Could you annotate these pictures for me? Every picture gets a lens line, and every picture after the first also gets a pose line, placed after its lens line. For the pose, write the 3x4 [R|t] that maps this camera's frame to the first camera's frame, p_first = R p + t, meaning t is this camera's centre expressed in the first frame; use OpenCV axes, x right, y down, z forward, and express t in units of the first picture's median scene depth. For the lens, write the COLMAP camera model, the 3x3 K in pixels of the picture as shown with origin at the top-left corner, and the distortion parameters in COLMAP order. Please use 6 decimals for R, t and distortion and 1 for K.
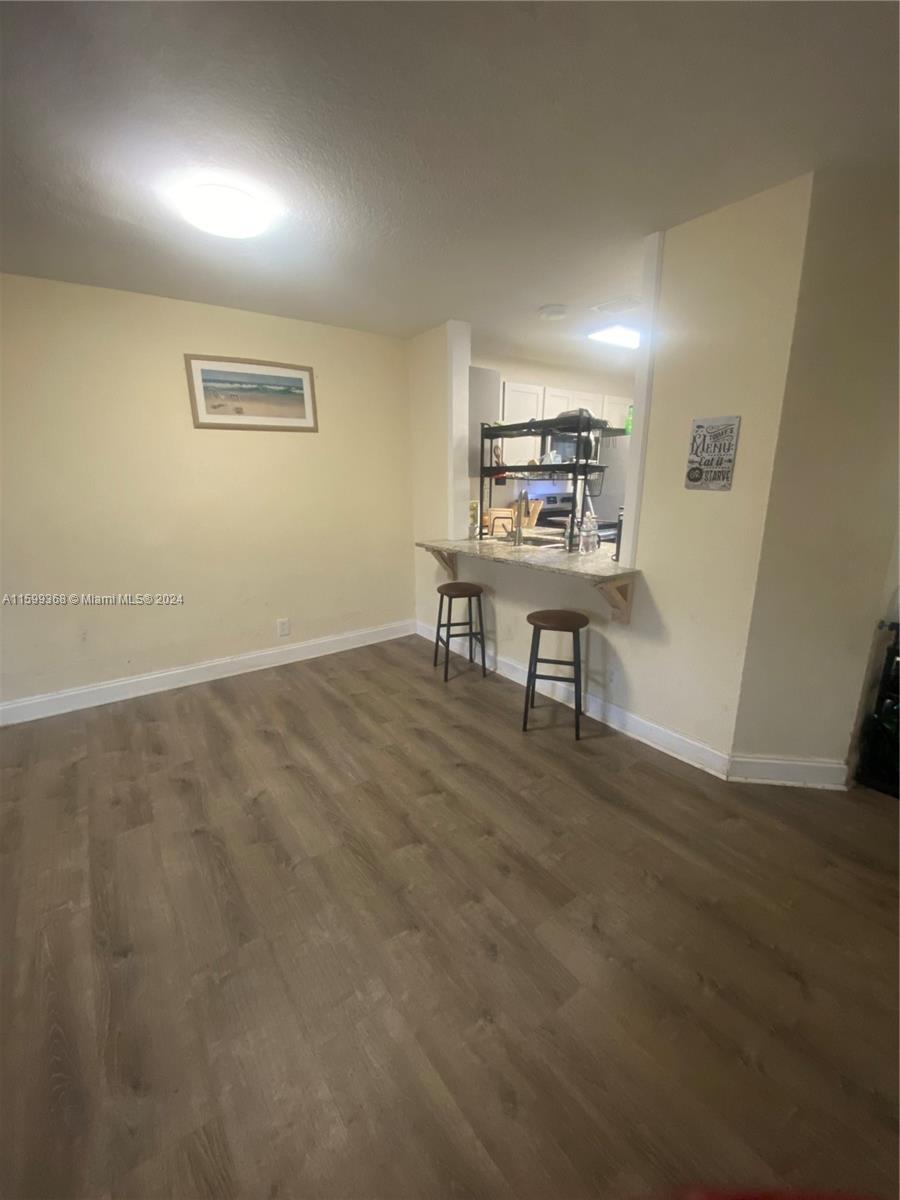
lens RADIAL K [[483.0, 0, 446.0], [0, 483.0, 604.2], [0, 0, 1]] dist [-0.018063, -0.000467]
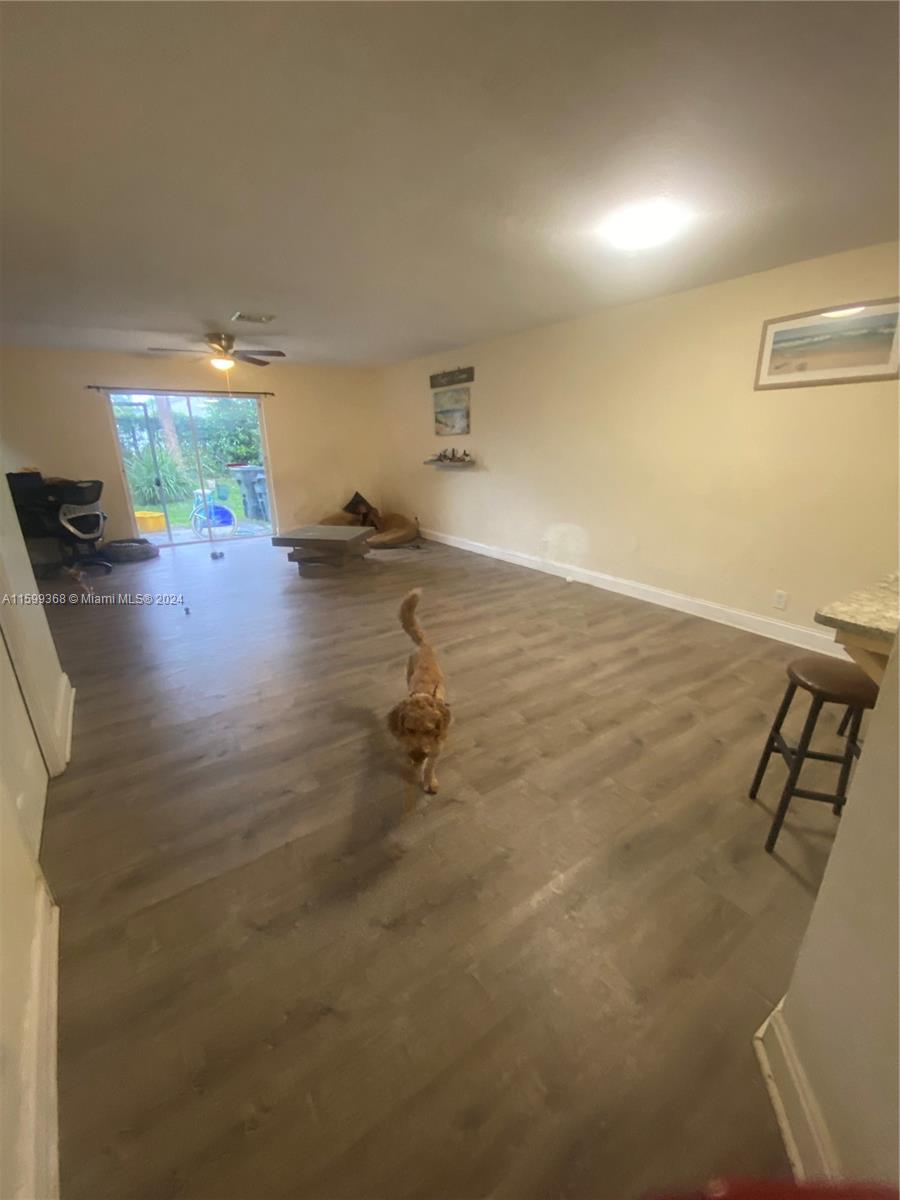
lens RADIAL K [[483.0, 0, 445.2], [0, 483.0, 598.4], [0, 0, 1]] dist [-0.018063, -0.000467]
pose [[-0.039441, 0.324687, -0.944999, 0.722499], [-0.241039, 0.914714, 0.324342, -0.128221], [0.969714, 0.240574, 0.042185, 0.418061]]
